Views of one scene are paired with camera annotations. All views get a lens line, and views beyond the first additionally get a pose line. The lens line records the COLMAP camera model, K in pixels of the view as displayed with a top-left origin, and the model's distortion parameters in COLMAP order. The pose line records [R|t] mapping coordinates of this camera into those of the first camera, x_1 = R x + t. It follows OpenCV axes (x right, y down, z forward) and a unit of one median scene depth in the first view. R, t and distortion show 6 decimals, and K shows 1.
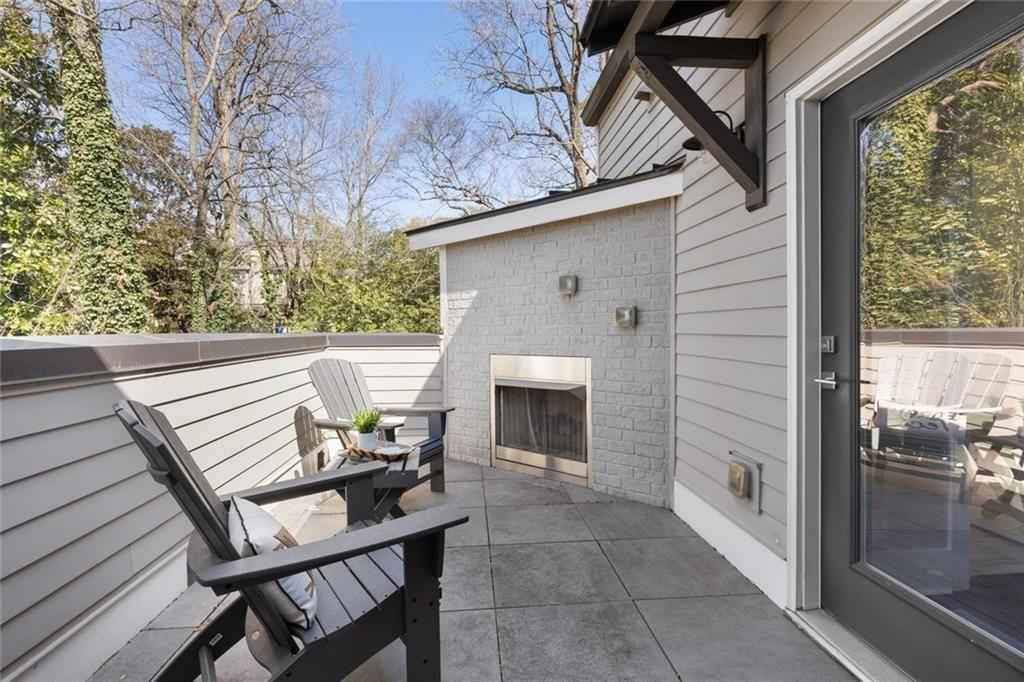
lens RADIAL K [[472.4, 0, 511.9], [0, 472.4, 341.4], [0, 0, 1]] dist [-0.014479, -0.000571]
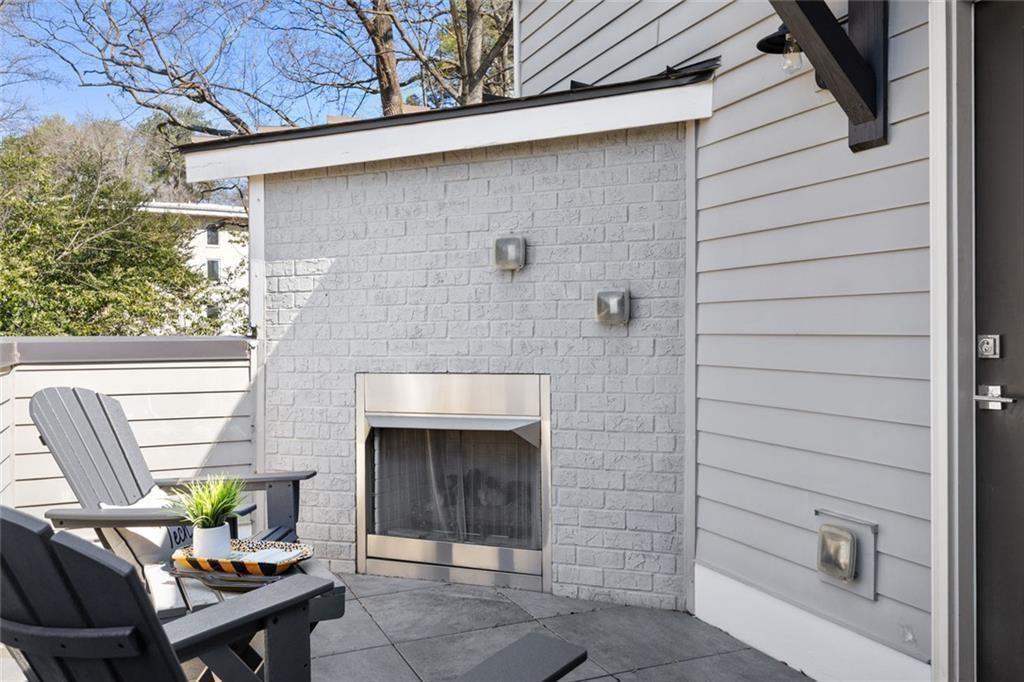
lens RADIAL K [[801.6, 0, 511.5], [0, 801.6, 338.6], [0, 0, 1]] dist [0.006338, 0.004380]
pose [[0.950212, -0.006022, 0.311546, -0.209729], [0.010860, 0.999846, -0.013798, 0.001739], [-0.311414, 0.016494, 0.950131, 0.039881]]
